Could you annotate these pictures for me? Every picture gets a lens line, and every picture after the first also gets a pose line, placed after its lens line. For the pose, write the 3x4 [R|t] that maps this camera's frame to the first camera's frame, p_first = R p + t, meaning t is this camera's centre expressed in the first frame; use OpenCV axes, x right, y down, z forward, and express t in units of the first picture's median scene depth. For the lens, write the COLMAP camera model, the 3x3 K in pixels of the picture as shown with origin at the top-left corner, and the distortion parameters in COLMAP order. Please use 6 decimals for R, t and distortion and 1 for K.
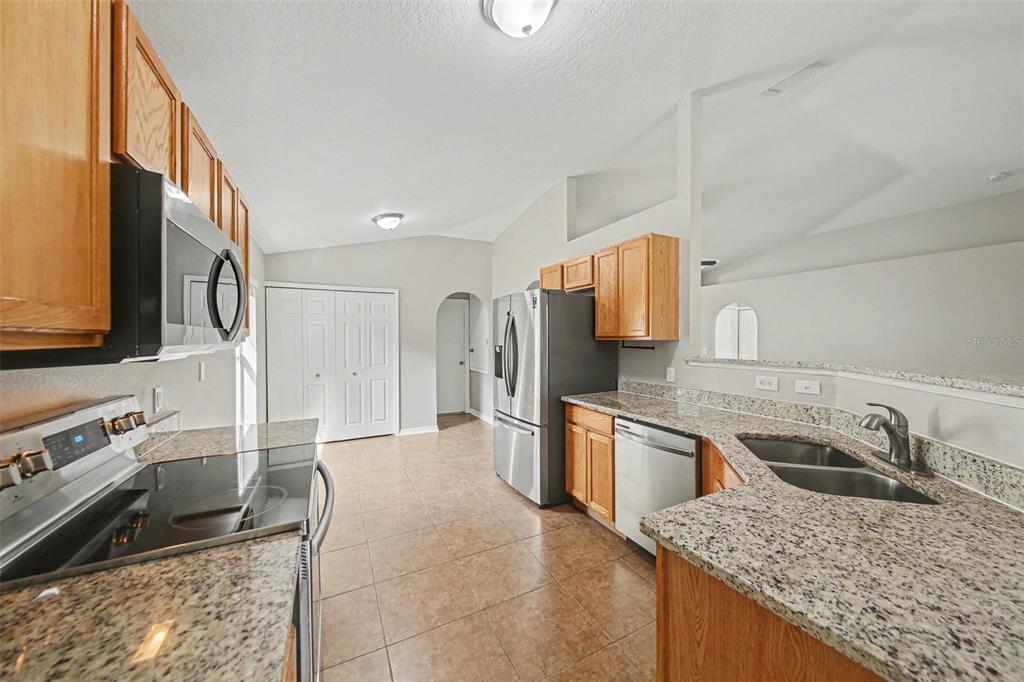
lens RADIAL K [[363.2, 0, 512.2], [0, 363.2, 342.1], [0, 0, 1]] dist [-0.000661, -0.000007]
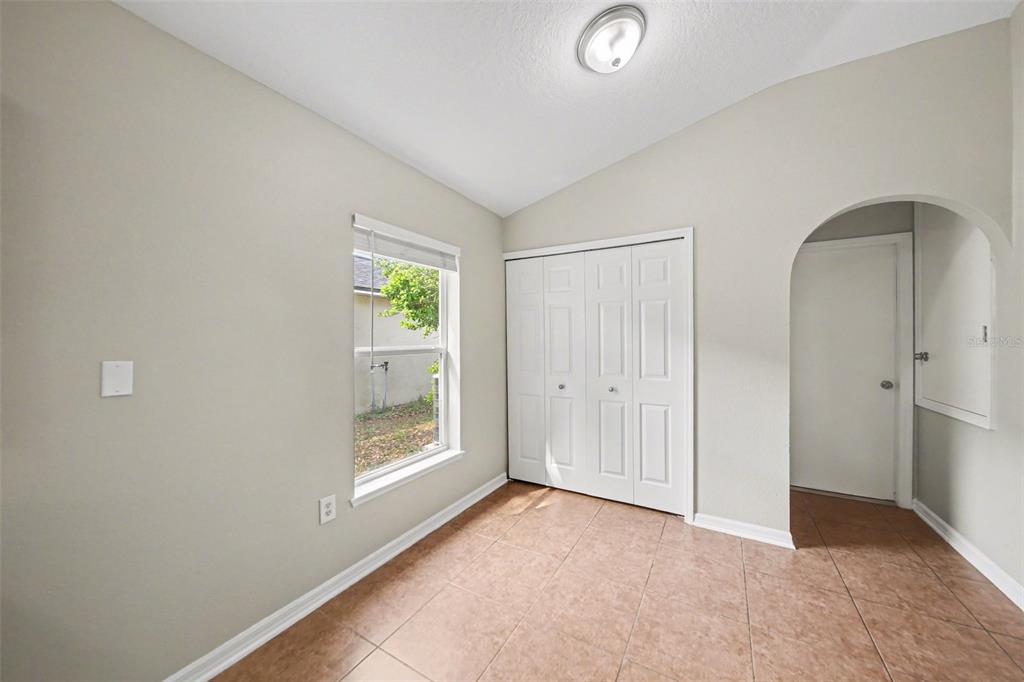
lens RADIAL K [[363.2, 0, 513.4], [0, 363.2, 340.8], [0, 0, 1]] dist [-0.000661, -0.000007]
pose [[0.554680, 0.012211, -0.831974, -0.036808], [-0.002731, 0.999914, 0.012855, 0.002238], [0.832059, -0.004858, 0.554665, 0.503840]]
